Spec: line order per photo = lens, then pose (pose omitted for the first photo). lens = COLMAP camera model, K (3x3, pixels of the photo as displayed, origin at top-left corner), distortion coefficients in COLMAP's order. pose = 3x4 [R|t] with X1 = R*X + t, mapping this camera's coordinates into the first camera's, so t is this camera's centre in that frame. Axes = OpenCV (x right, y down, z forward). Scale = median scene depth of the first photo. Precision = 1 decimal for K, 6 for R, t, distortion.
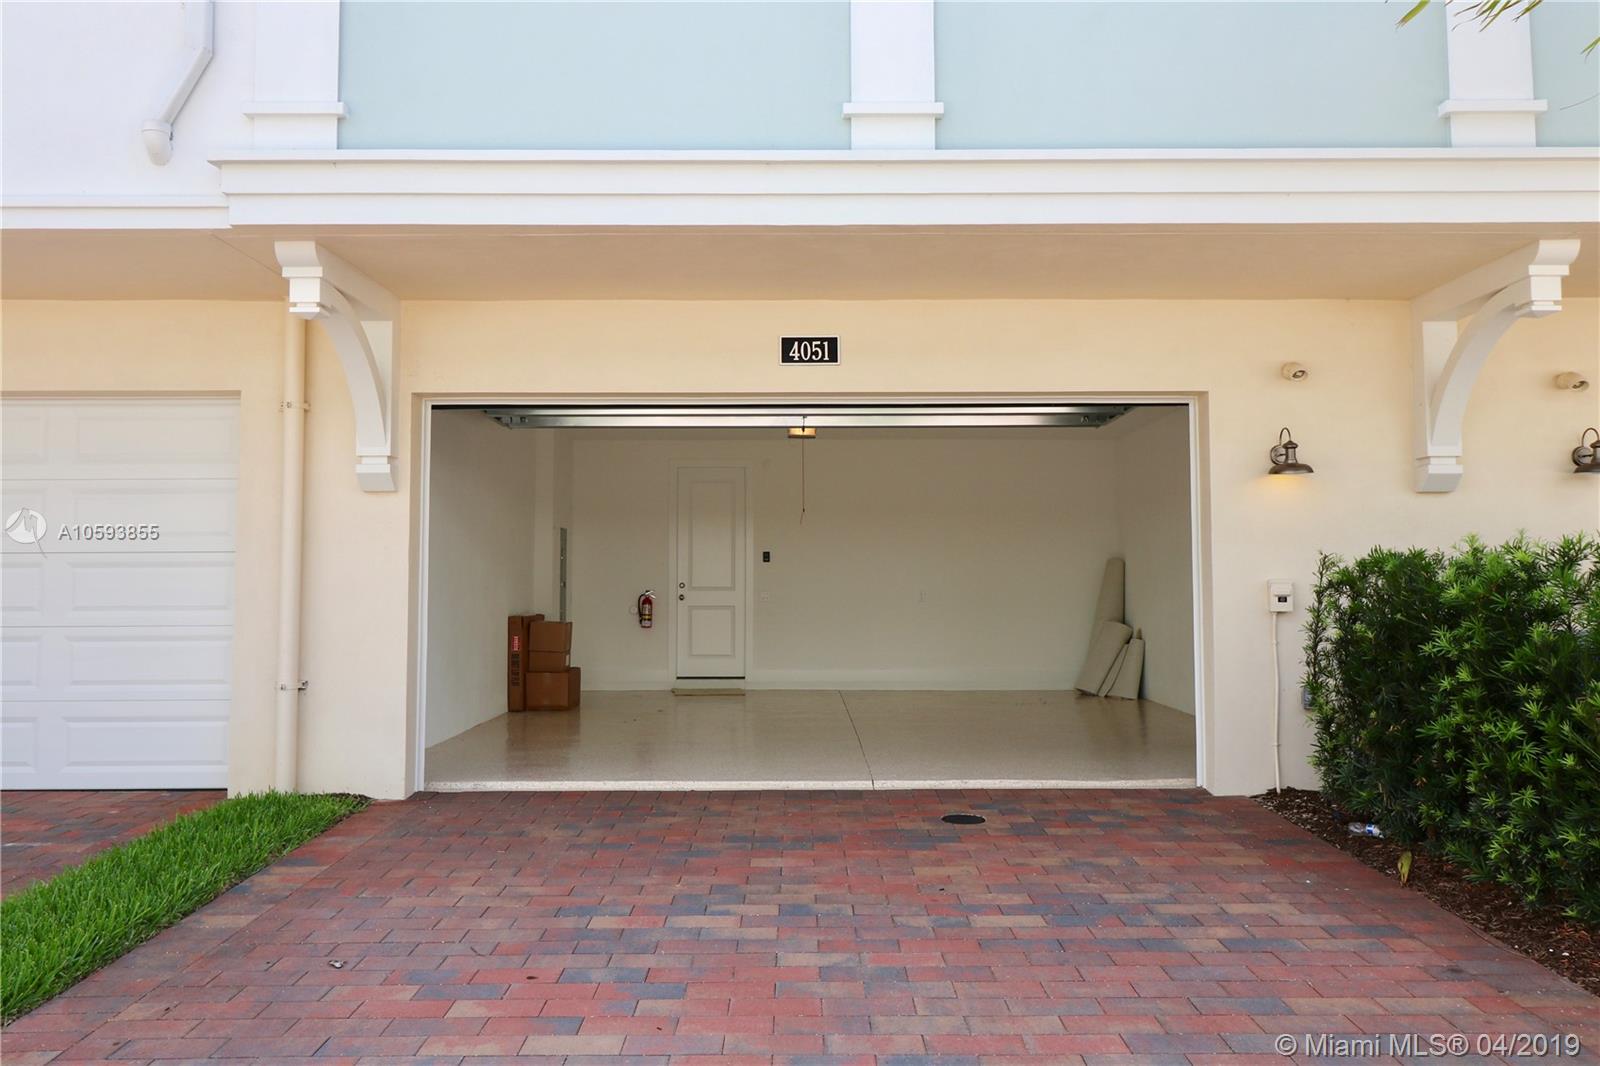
lens RADIAL K [[1252.8, 0, 800.0], [0, 1252.8, 533.0], [0, 0, 1]] dist [0.003363, -0.000143]
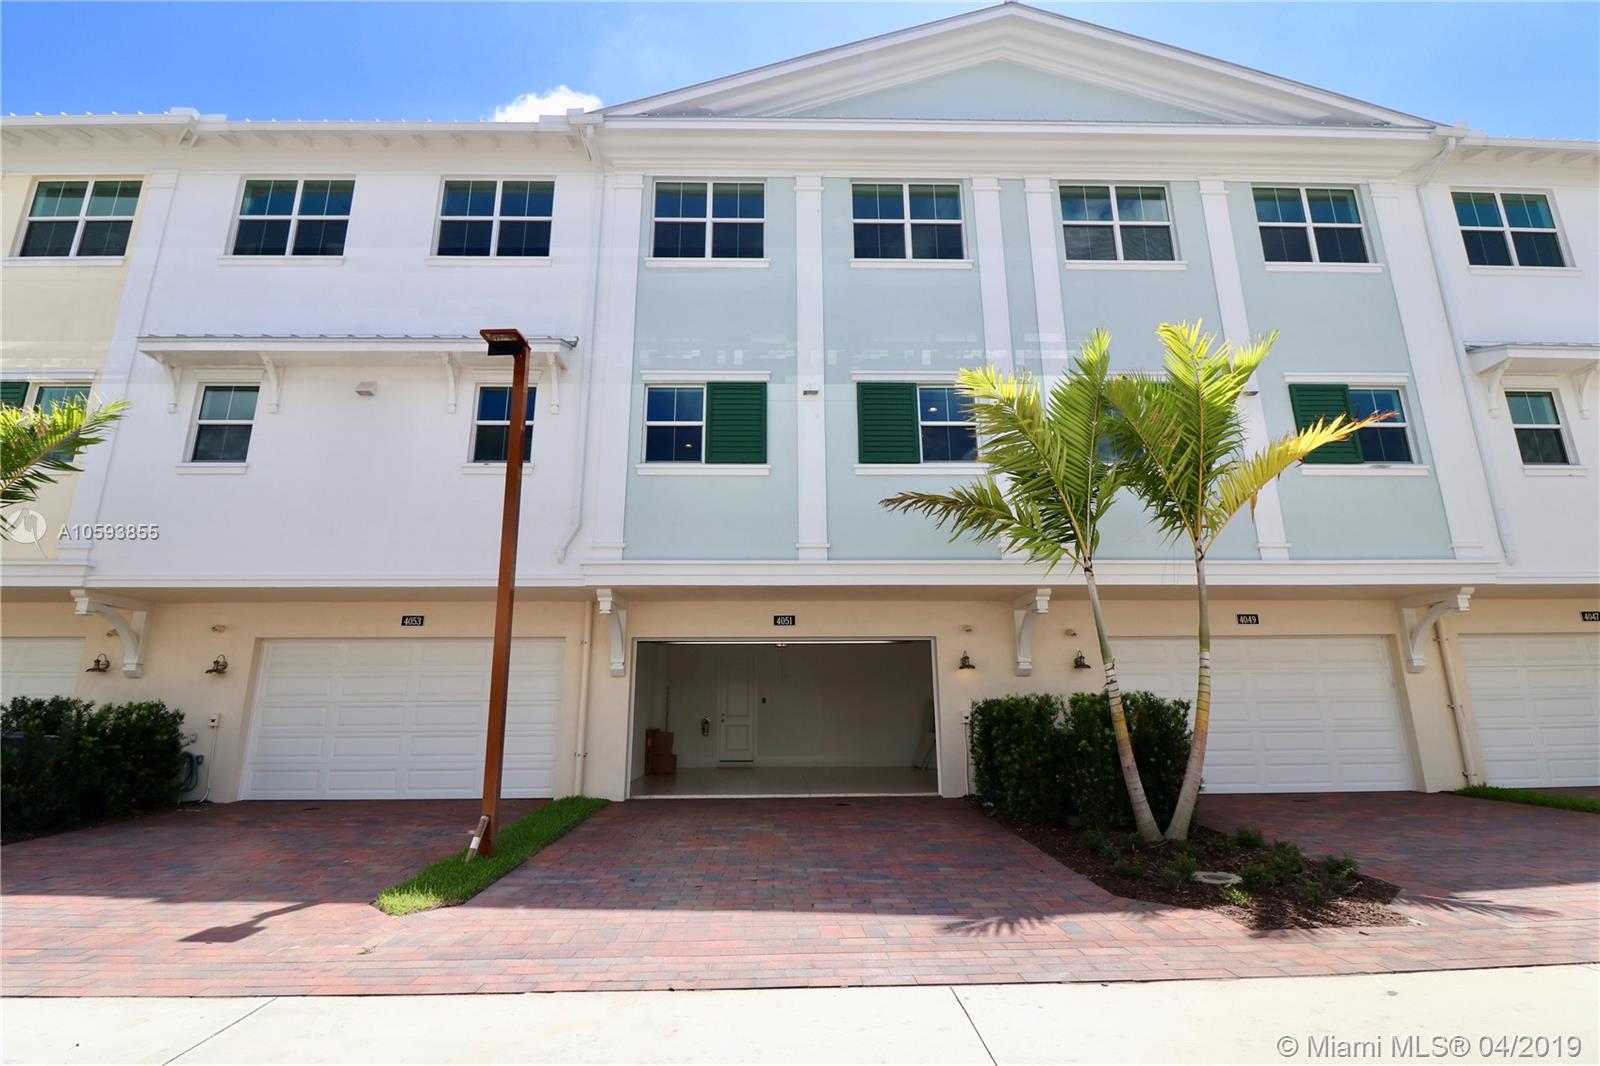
lens RADIAL K [[771.8, 0, 791.0], [0, 771.8, 524.5], [0, 0, 1]] dist [0.001944, 0.000069]
pose [[0.999897, 0.000558, 0.014316, -0.001995], [0.002336, 0.979521, -0.201326, -0.018433], [-0.014135, 0.201339, 0.979420, -0.637338]]
